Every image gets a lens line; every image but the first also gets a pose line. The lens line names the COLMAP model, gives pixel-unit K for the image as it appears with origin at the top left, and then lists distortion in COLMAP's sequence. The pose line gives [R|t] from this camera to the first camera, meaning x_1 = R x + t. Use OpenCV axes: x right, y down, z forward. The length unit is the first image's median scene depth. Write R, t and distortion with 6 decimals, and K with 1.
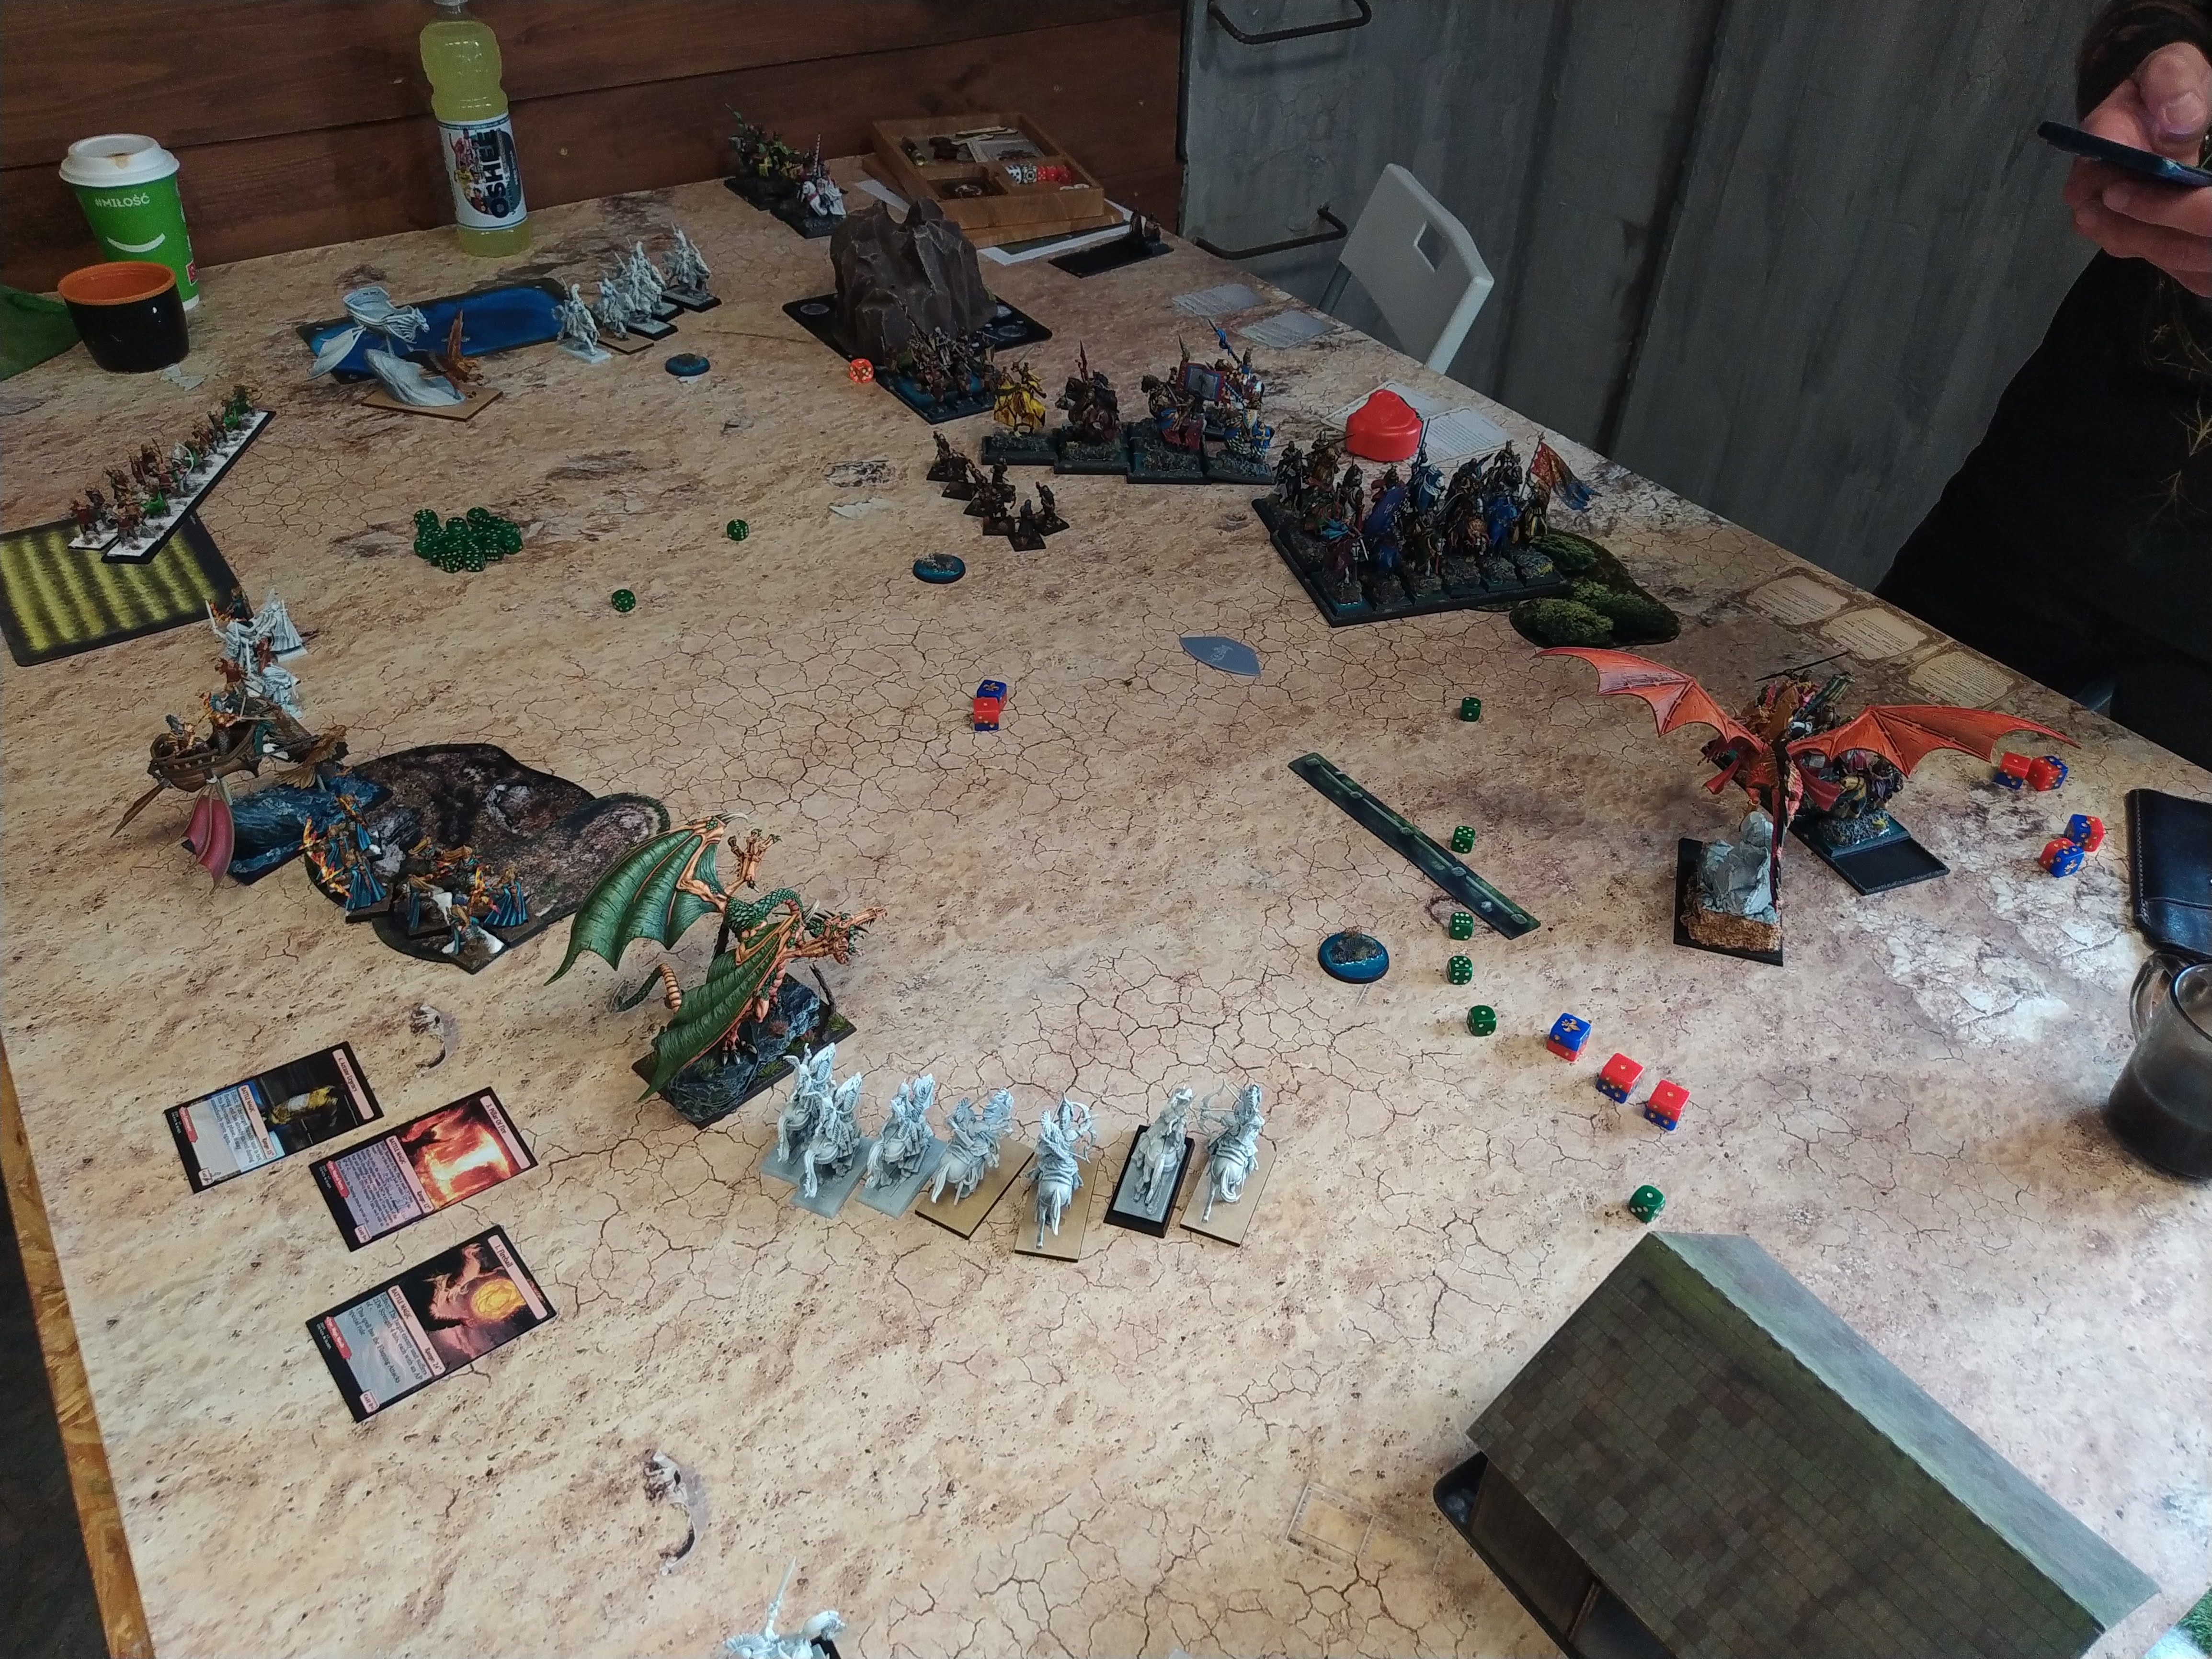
lens RADIAL K [[1665.1, 0, 1107.3], [0, 1665.1, 918.0], [0, 0, 1]] dist [0.065734, -0.111442]
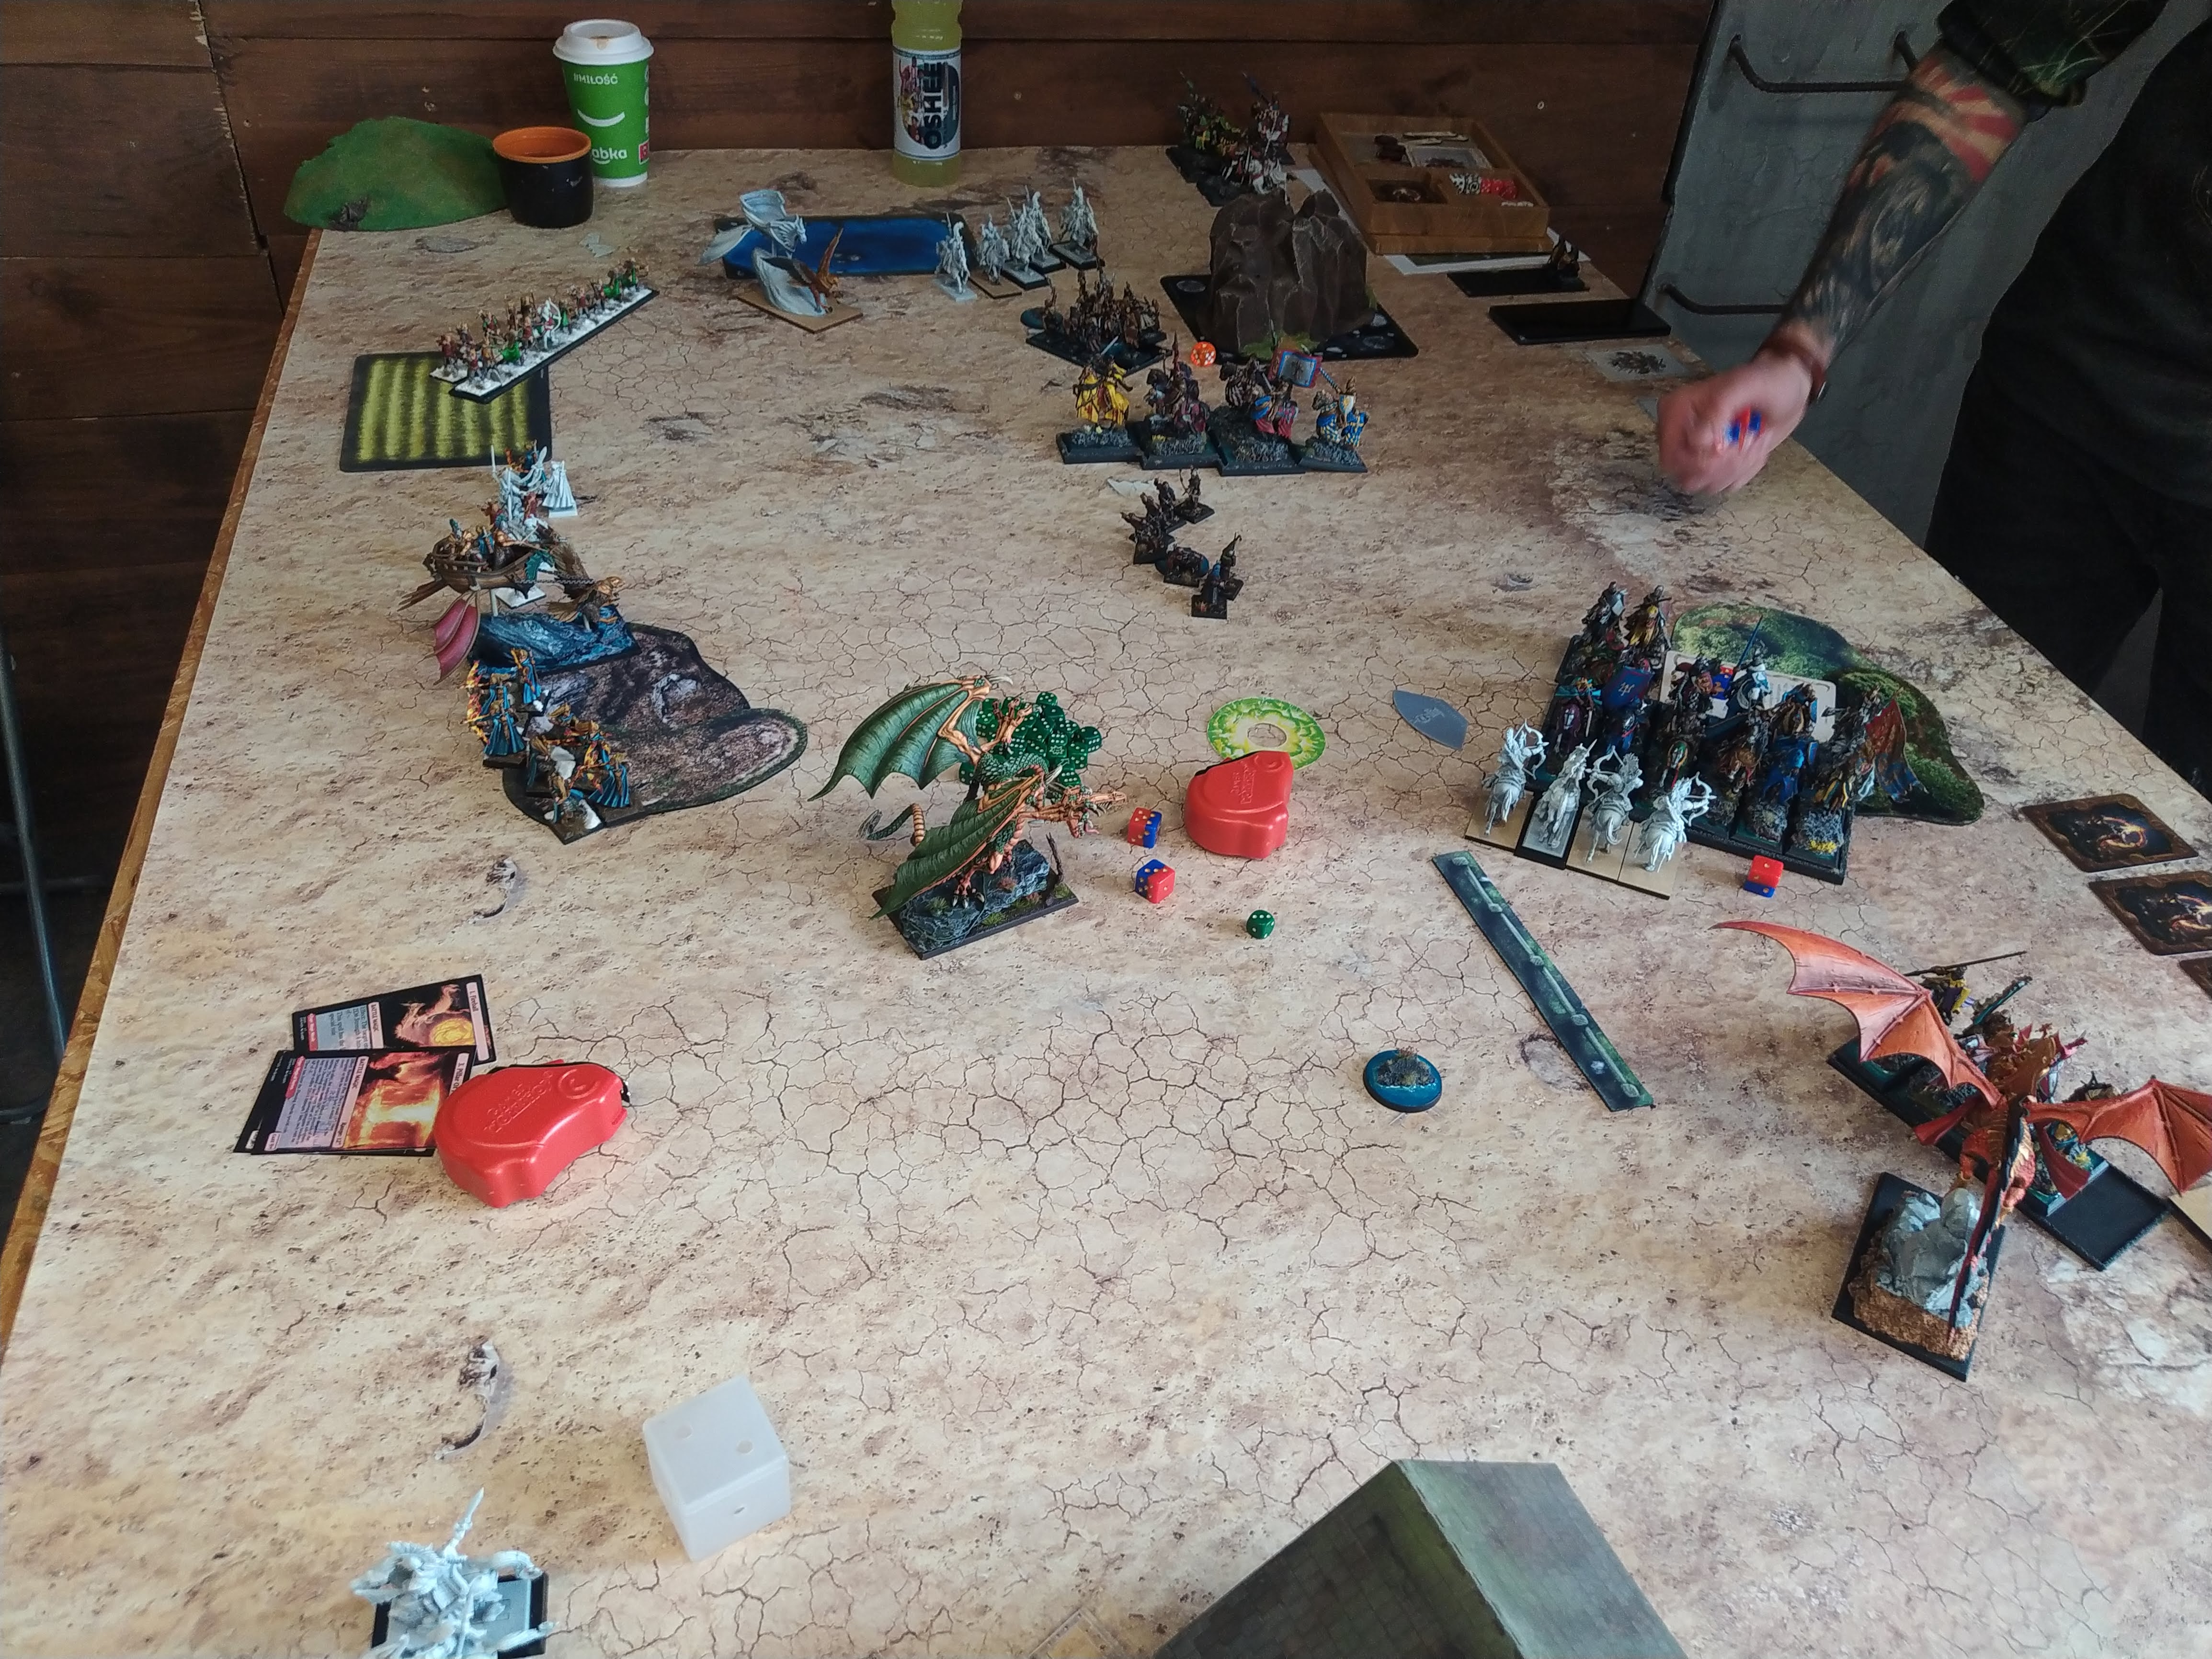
lens RADIAL K [[1665.1, 0, 1073.9], [0, 1665.1, 898.8], [0, 0, 1]] dist [0.065734, -0.111442]
pose [[0.931340, 0.262536, -0.252352, 0.166059], [-0.263879, 0.964115, 0.029140, -0.041131], [0.250947, 0.039452, 0.967197, 0.068070]]
